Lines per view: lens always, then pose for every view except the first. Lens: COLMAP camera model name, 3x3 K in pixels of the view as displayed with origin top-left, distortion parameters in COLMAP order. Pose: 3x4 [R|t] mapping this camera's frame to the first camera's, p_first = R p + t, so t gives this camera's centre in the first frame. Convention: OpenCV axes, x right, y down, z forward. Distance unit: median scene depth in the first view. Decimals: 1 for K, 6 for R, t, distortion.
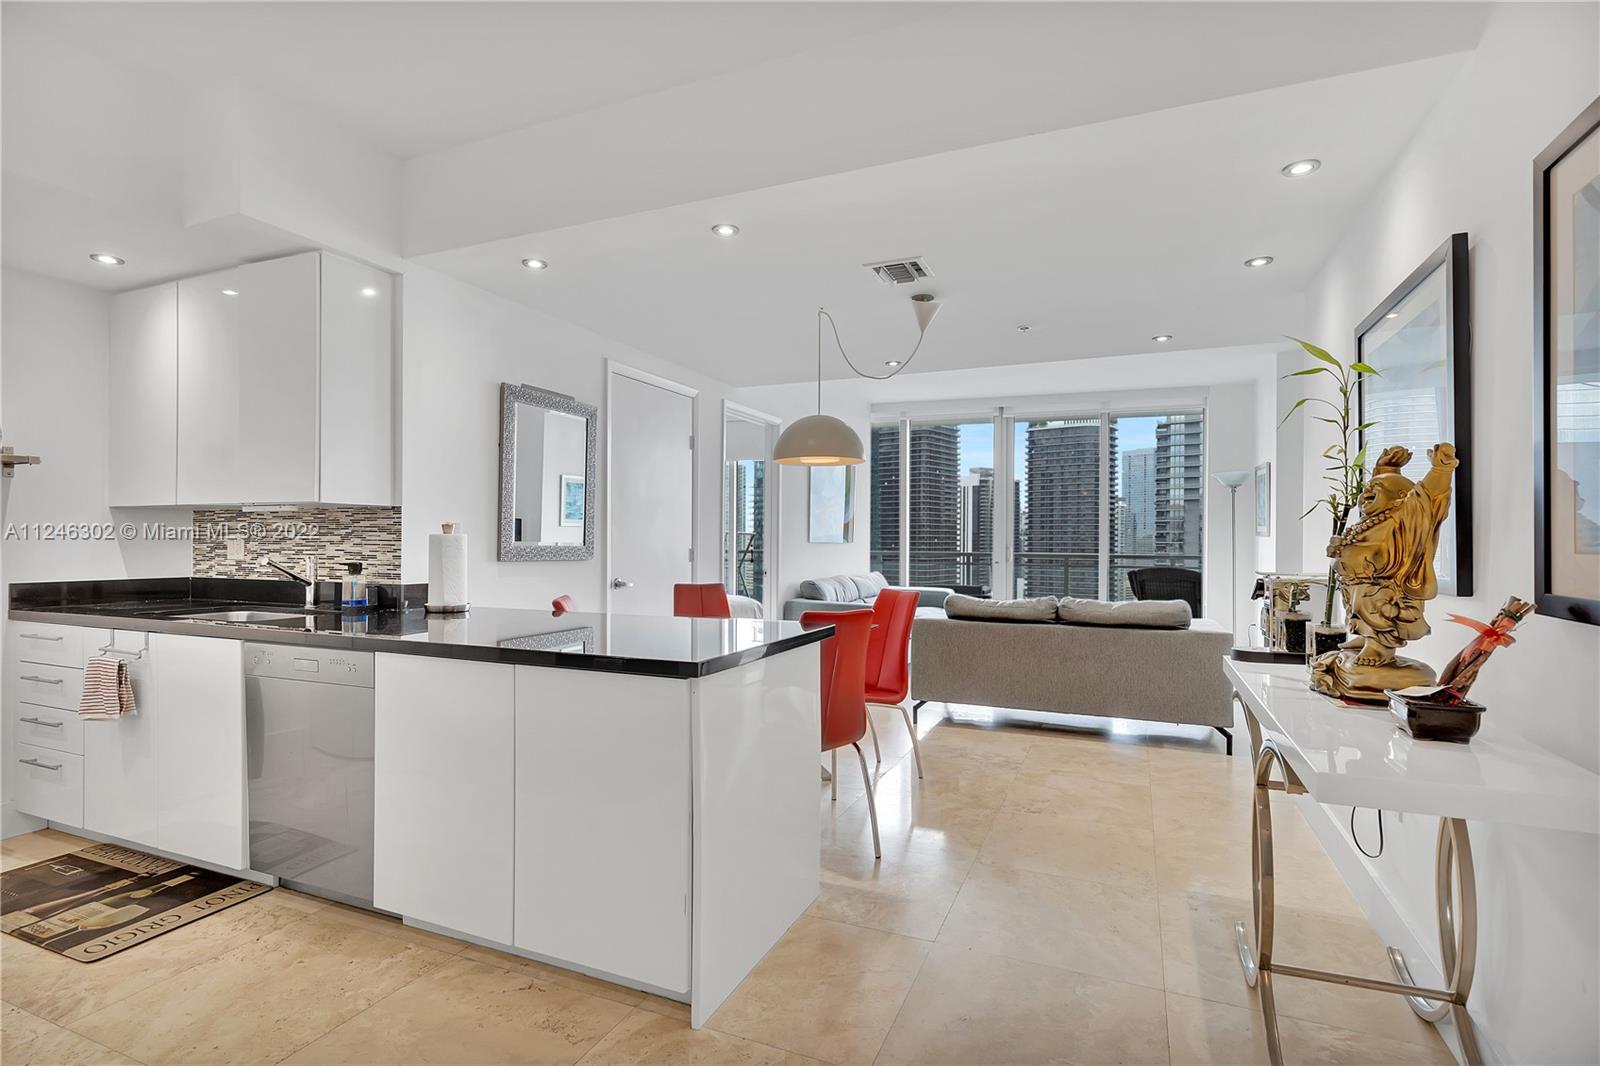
lens RADIAL K [[766.0, 0, 796.6], [0, 766.0, 540.6], [0, 0, 1]] dist [0.001847, -0.000052]
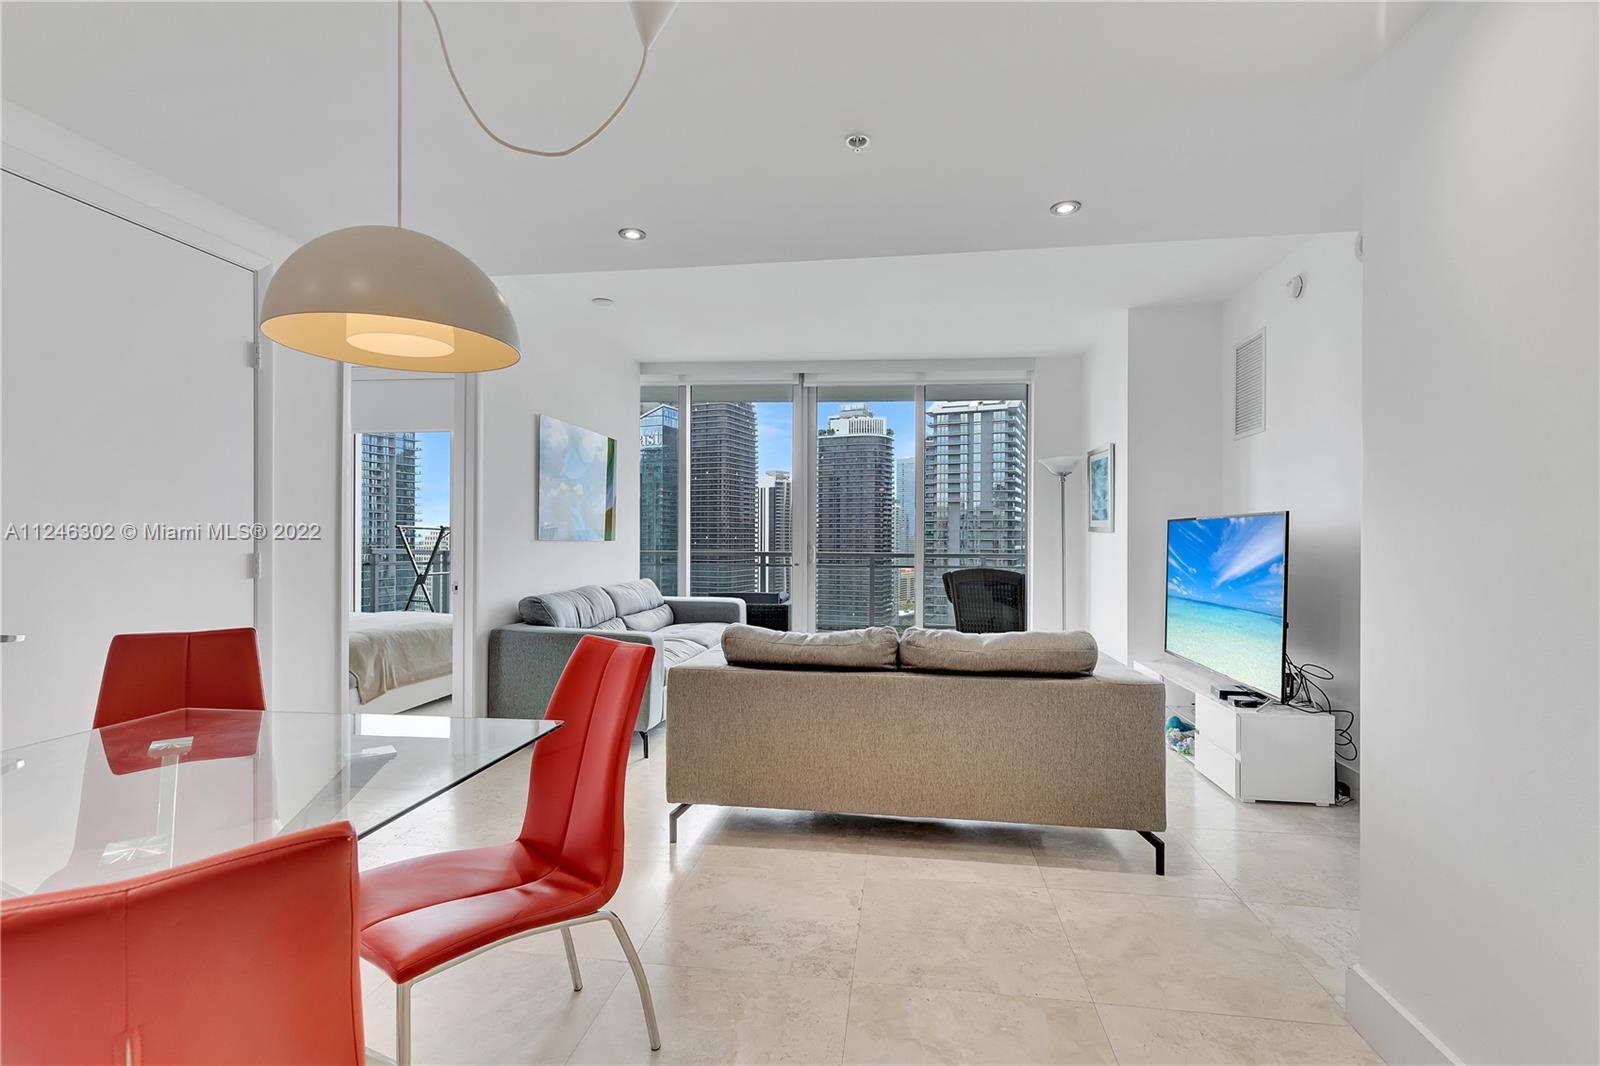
lens RADIAL K [[718.1, 0, 802.3], [0, 718.1, 530.0], [0, 0, 1]] dist [0.002225, -0.000017]
pose [[0.963260, 0.001467, 0.268566, 0.068076], [0.001539, 0.999939, -0.010982, 0.000255], [-0.268565, 0.010992, 0.963199, 0.288659]]
